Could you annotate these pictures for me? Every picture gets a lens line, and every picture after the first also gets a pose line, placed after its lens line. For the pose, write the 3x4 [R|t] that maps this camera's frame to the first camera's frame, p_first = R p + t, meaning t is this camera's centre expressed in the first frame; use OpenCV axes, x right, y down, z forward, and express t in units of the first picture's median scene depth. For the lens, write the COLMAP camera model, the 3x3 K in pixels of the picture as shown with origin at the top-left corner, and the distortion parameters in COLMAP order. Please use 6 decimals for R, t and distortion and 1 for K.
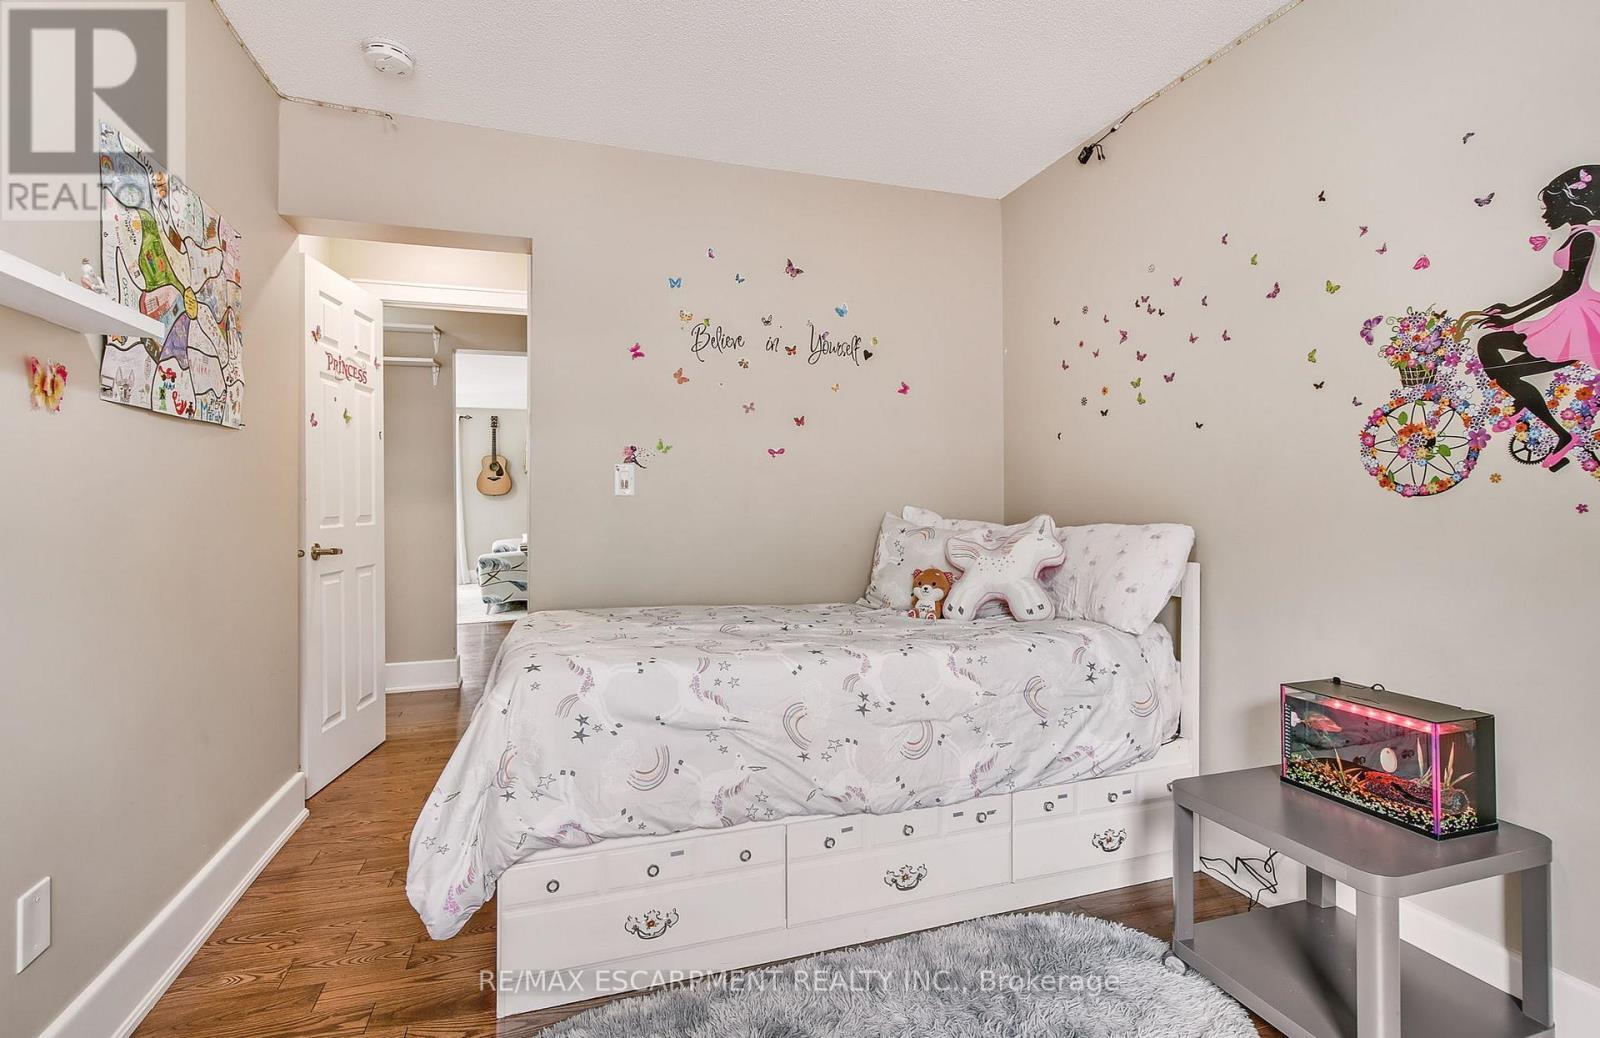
lens RADIAL K [[746.9, 0, 794.7], [0, 746.9, 492.5], [0, 0, 1]] dist [-0.003476, 0.003471]
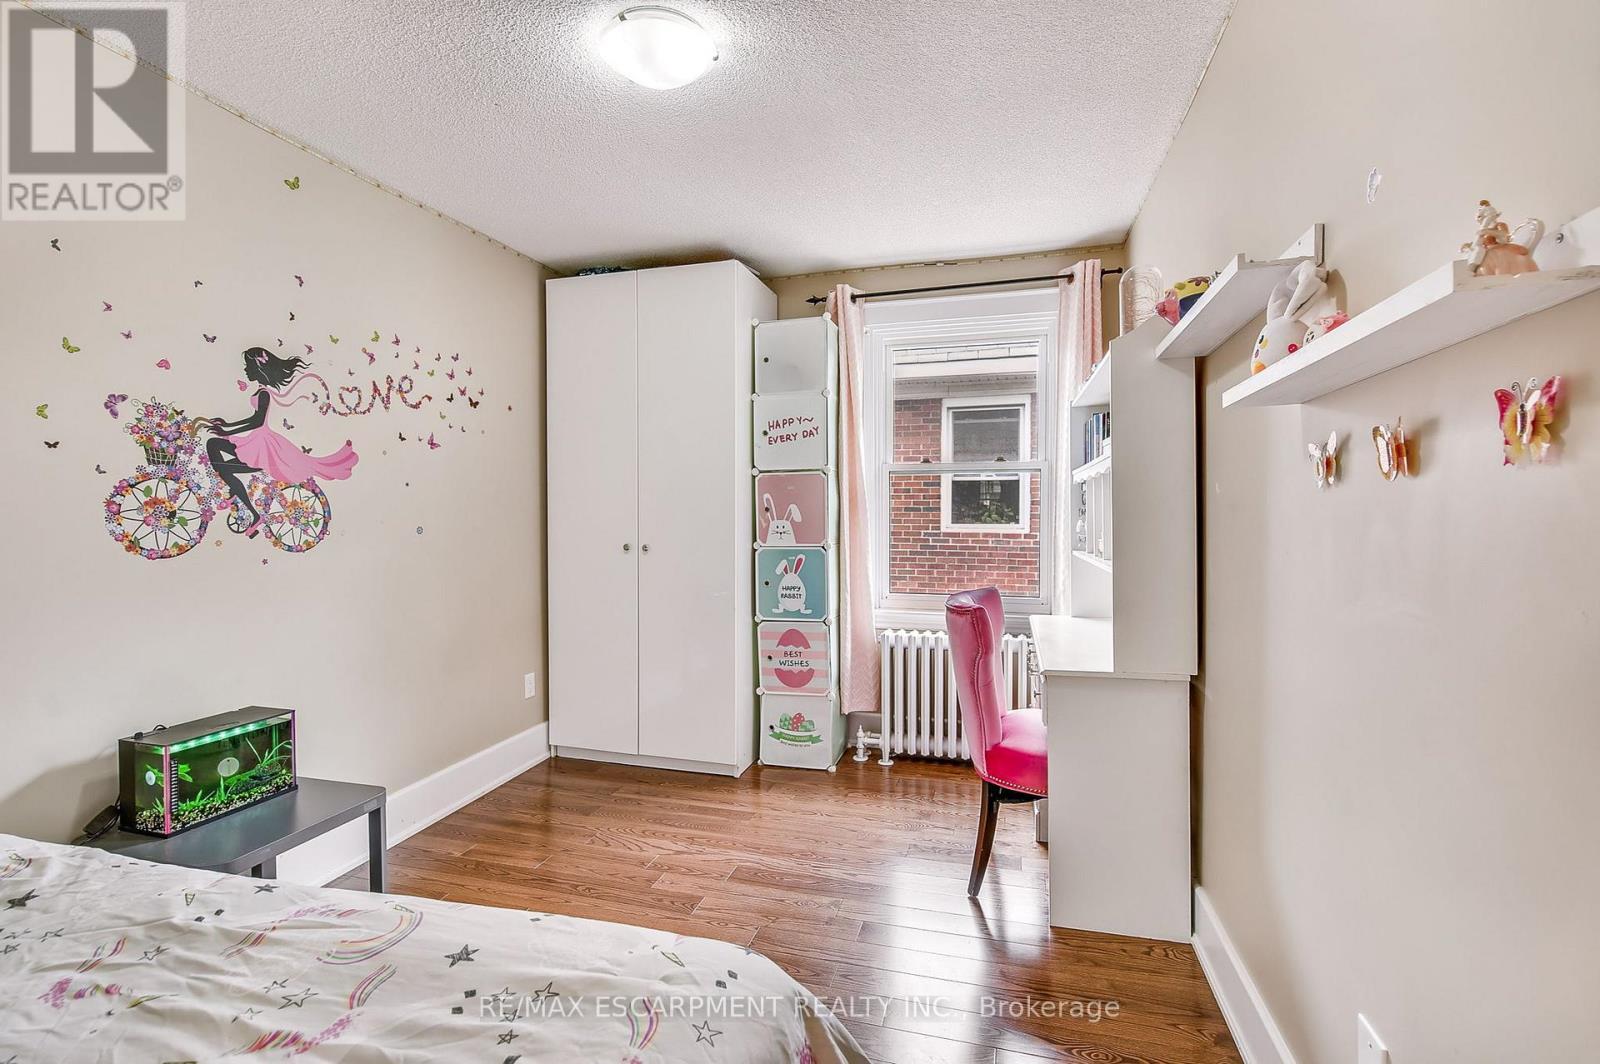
lens RADIAL K [[725.8, 0, 802.5], [0, 725.8, 525.7], [0, 0, 1]] dist [-0.000579, 0.000447]
pose [[-0.830545, -0.000228, 0.556951, -0.644907], [0.000726, 0.999999, 0.001492, -0.047542], [-0.556951, 0.001644, -0.830544, 1.367131]]
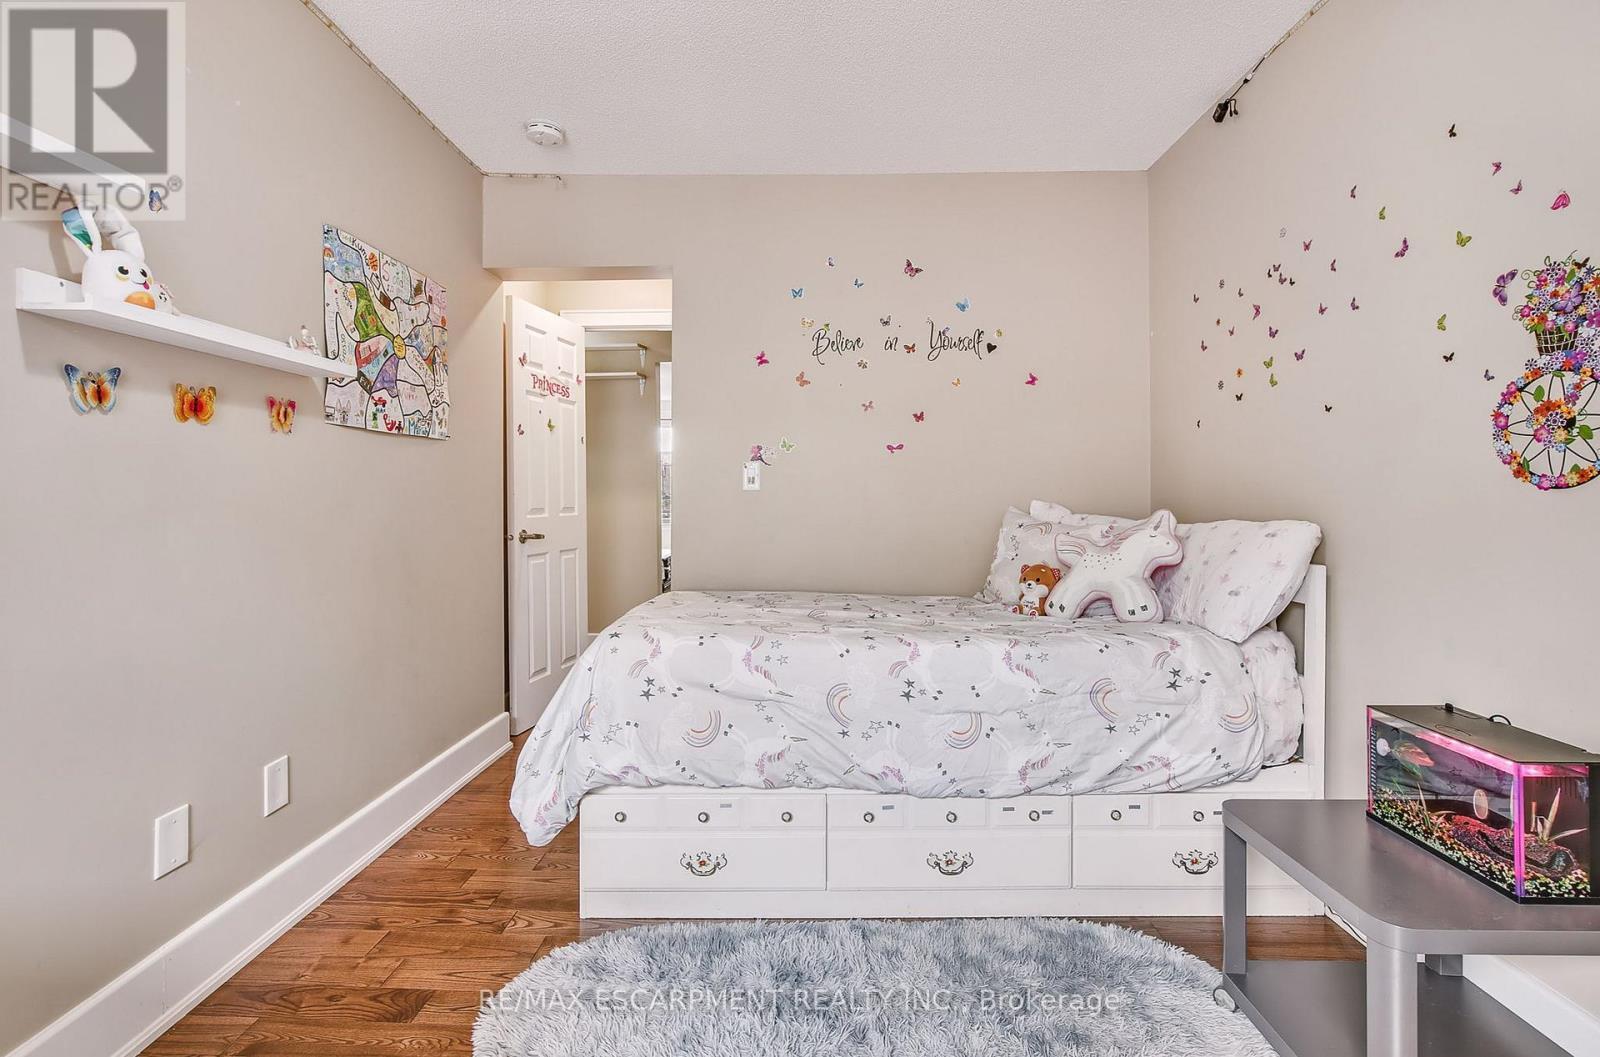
lens RADIAL K [[744.4, 0, 799.9], [0, 744.4, 491.8], [0, 0, 1]] dist [-0.002932, 0.002848]
pose [[0.947337, -0.001996, -0.320233, 0.308891], [0.004267, 0.999970, 0.006389, -0.000525], [0.320211, -0.007419, 0.947317, -0.032075]]
